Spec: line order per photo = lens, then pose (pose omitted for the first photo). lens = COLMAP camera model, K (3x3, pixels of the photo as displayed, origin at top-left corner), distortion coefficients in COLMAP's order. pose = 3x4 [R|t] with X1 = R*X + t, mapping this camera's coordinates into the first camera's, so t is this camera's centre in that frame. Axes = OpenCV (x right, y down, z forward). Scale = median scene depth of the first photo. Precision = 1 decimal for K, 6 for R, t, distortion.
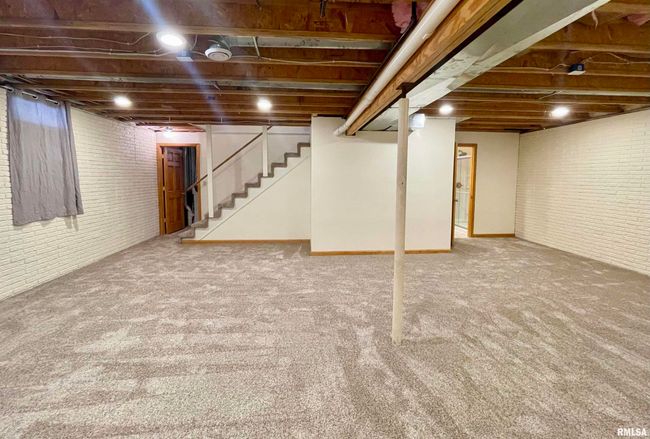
lens RADIAL K [[280.0, 0, 324.4], [0, 280.0, 199.5], [0, 0, 1]] dist [-0.001018, -0.000197]
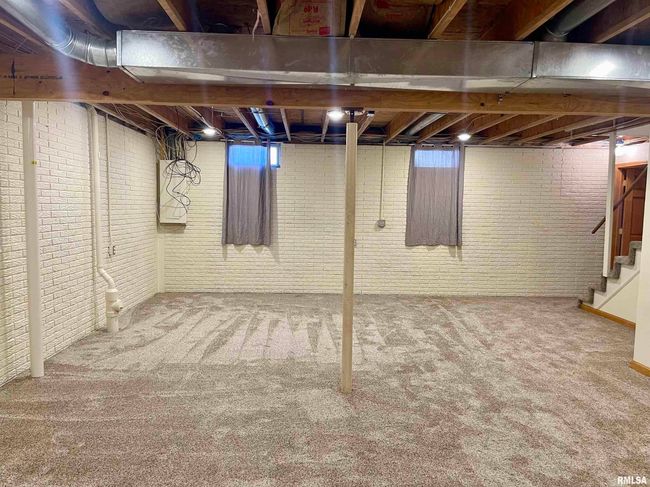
lens RADIAL K [[514.8, 0, 325.0], [0, 514.8, 243.5], [0, 0, 1]] dist [0.001137, -0.001725]
pose [[-0.029573, 0.068293, -0.997227, 1.181365], [-0.100863, 0.992367, 0.070952, -0.045384], [0.994461, 0.102681, -0.022459, 0.562997]]
